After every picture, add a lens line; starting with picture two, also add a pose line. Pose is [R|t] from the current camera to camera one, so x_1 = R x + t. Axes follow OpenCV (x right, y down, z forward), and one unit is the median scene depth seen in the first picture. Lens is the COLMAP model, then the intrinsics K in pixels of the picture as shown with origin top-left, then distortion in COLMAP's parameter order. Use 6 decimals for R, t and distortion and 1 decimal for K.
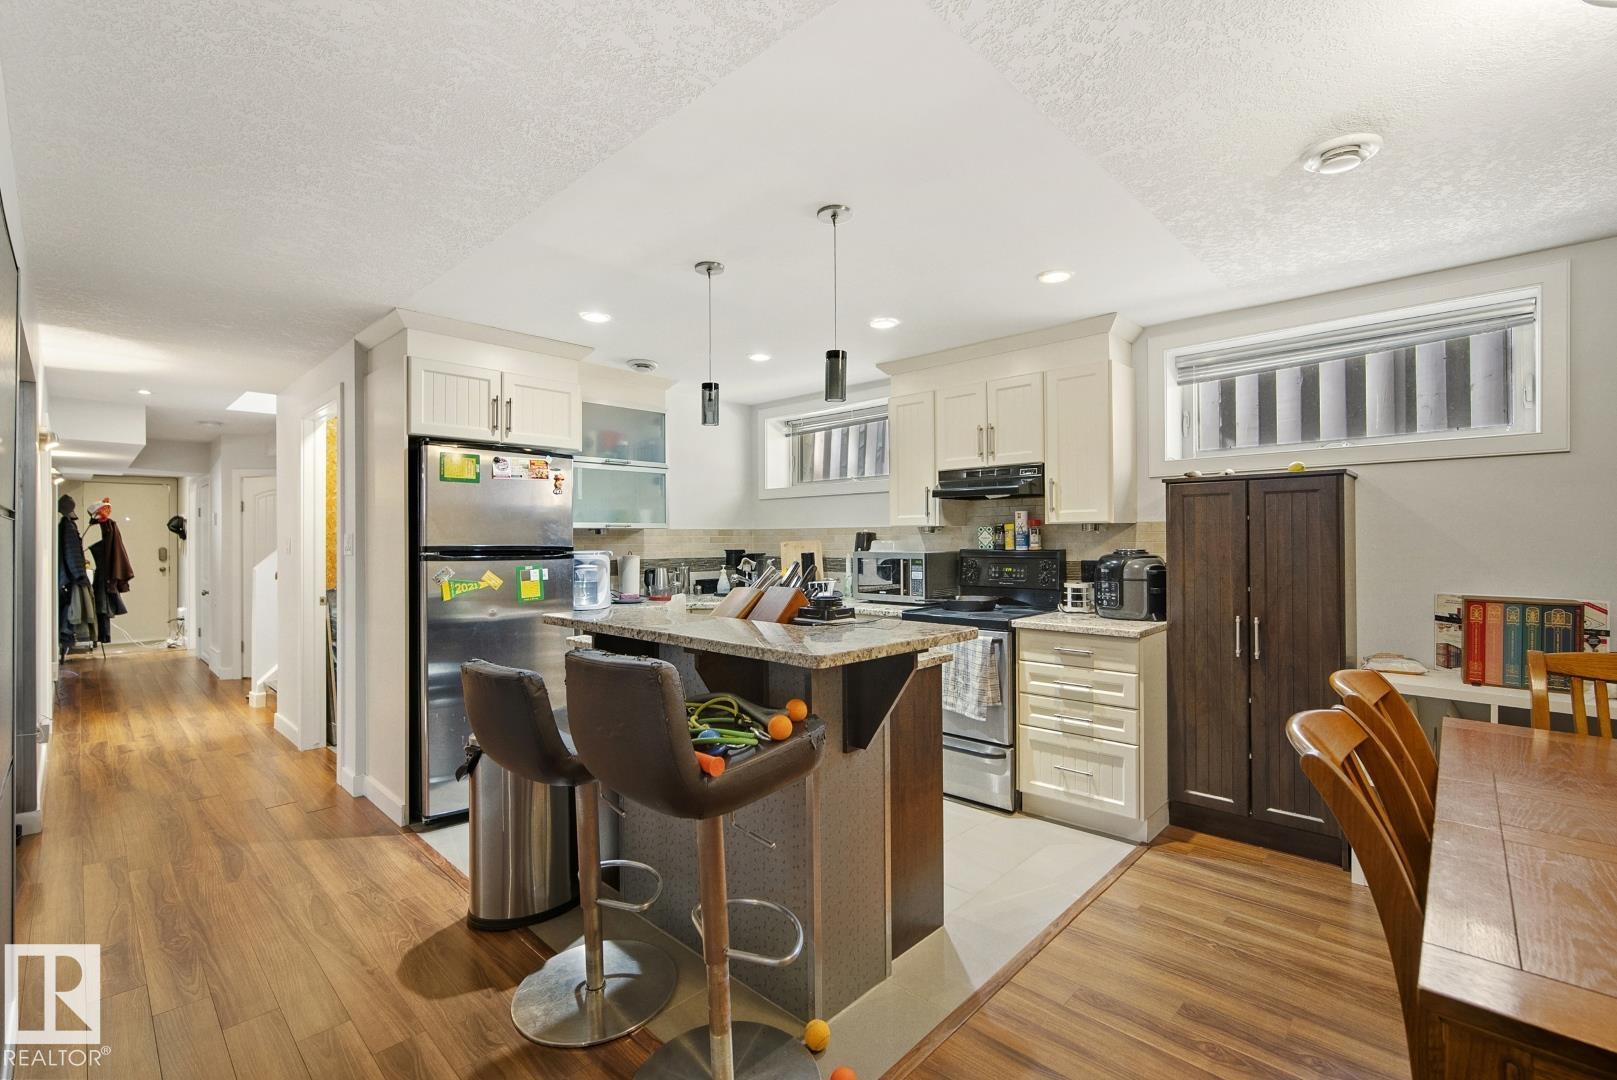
lens RADIAL K [[717.8, 0, 812.4], [0, 717.8, 535.4], [0, 0, 1]] dist [-0.009434, 0.003898]
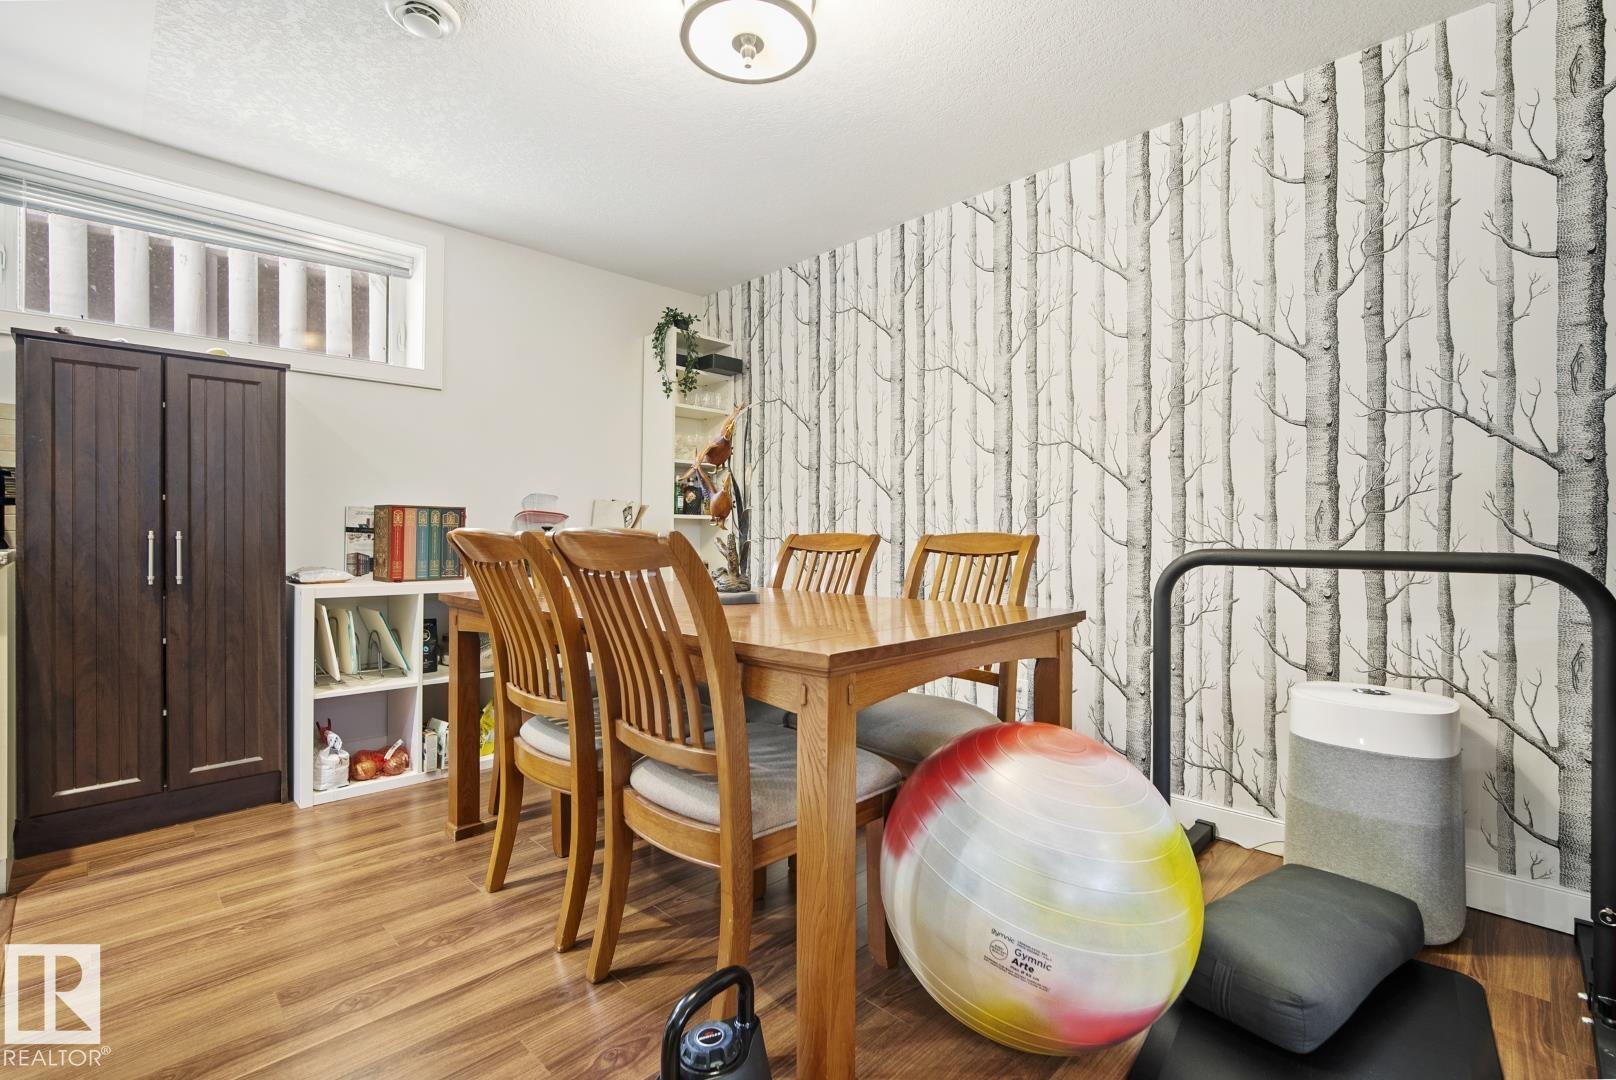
lens RADIAL K [[717.4, 0, 806.7], [0, 717.4, 530.9], [0, 0, 1]] dist [-0.009434, 0.003898]
pose [[0.027357, 0.006192, 0.999607, -0.141468], [-0.002922, 0.999977, -0.006114, 0.113602], [-0.999621, -0.002754, 0.027375, 0.280674]]
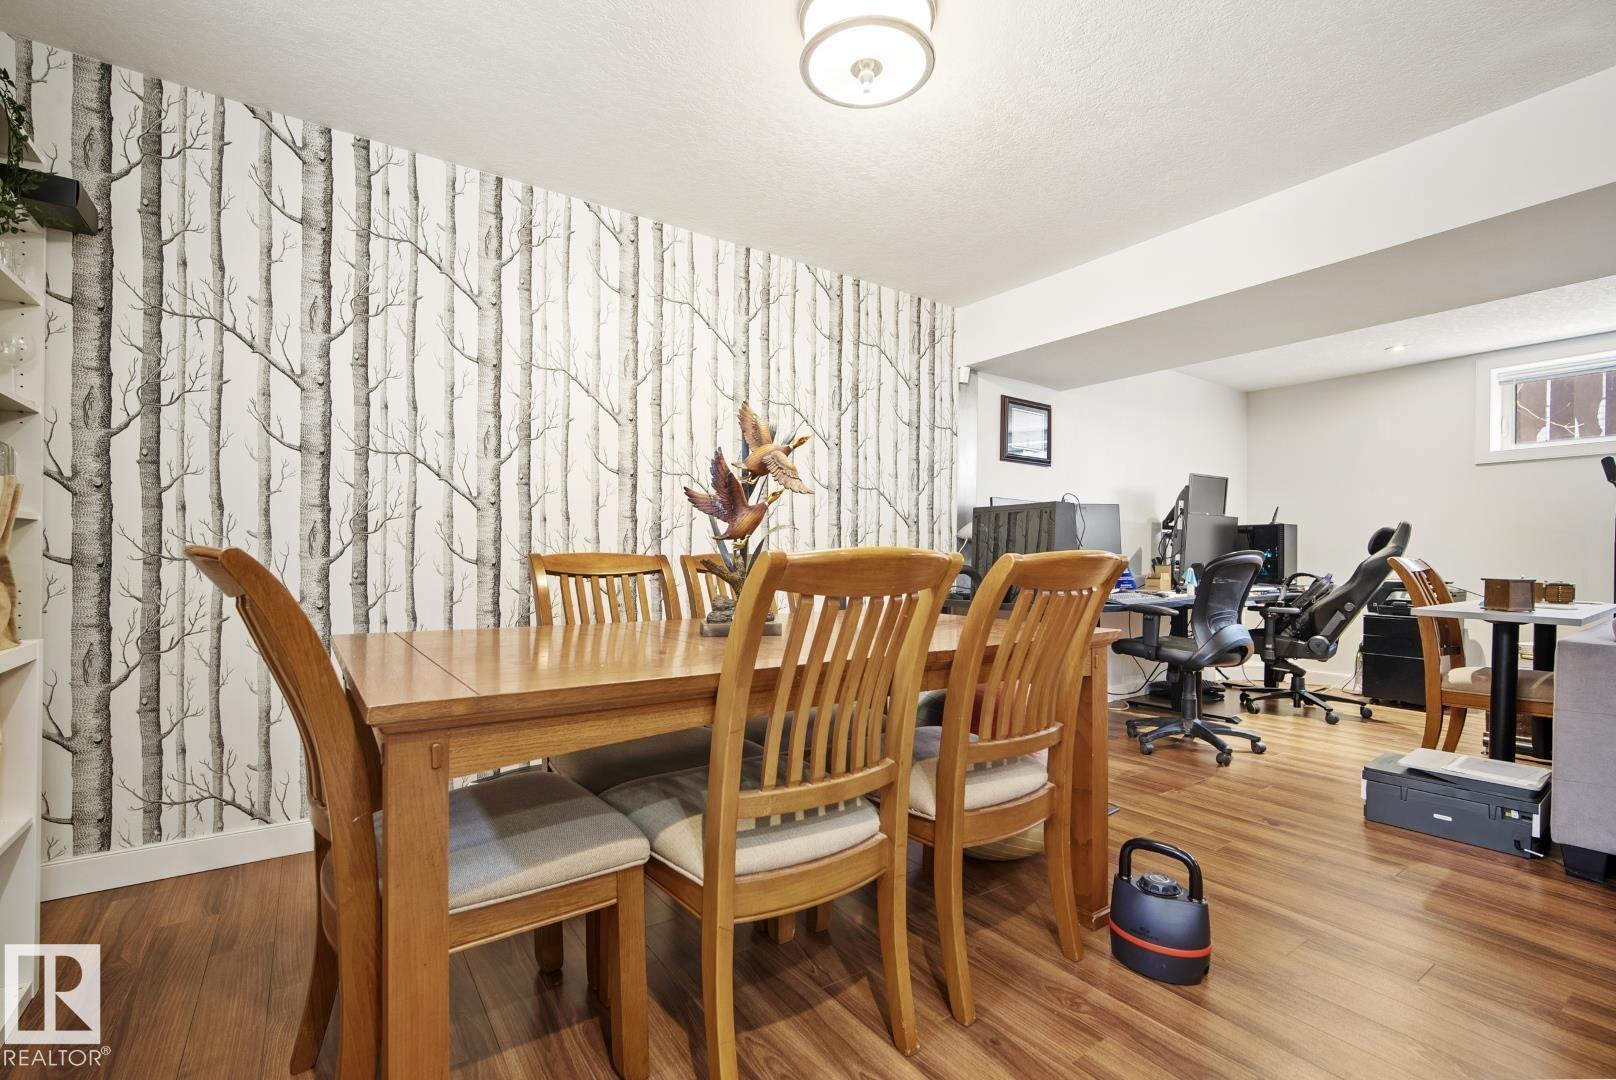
lens RADIAL K [[647.8, 0, 771.8], [0, 647.8, 558.2], [0, 0, 1]] dist [-0.008939, 0.000369]
pose [[-0.964329, -0.006315, 0.264633, 0.389164], [-0.005712, 0.999979, 0.003051, 0.113132], [-0.264647, 0.001430, -0.964344, 0.841237]]
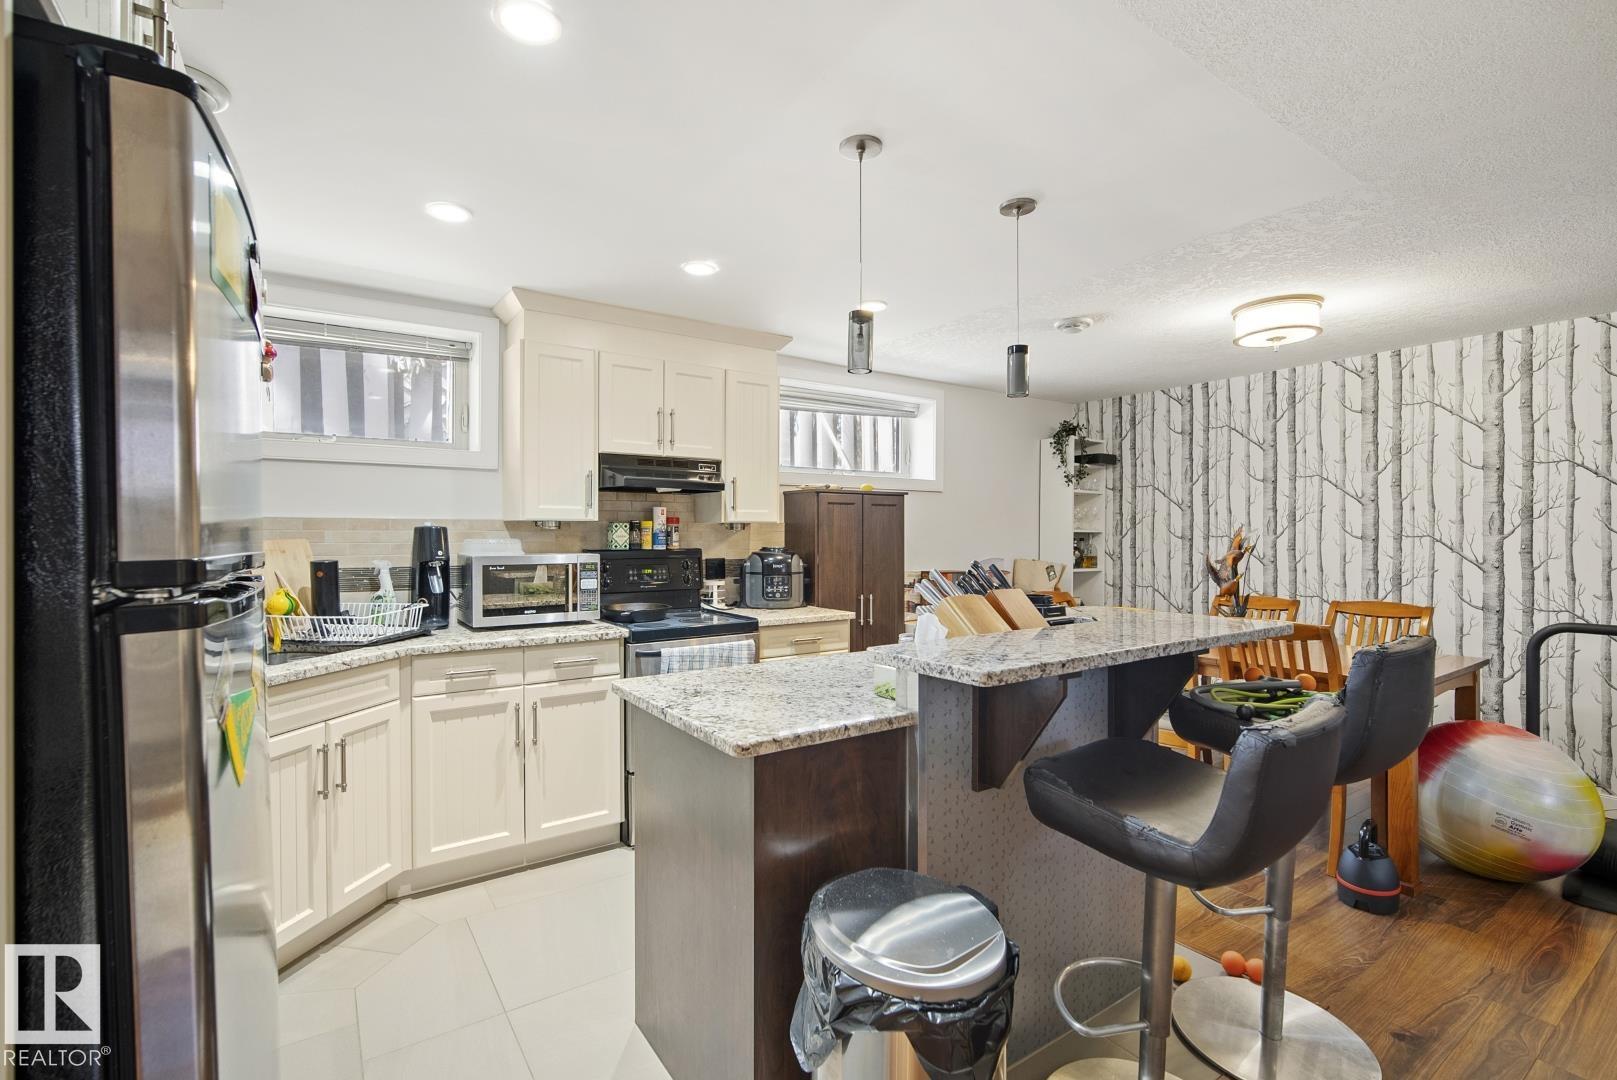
lens RADIAL K [[717.8, 0, 808.2], [0, 717.8, 536.9], [0, 0, 1]] dist [-0.009434, 0.003898]
pose [[0.211465, 0.003818, 0.977378, -0.744017], [-0.005039, 0.999983, -0.002816, 0.007810], [-0.977373, -0.004329, 0.211481, 0.803966]]
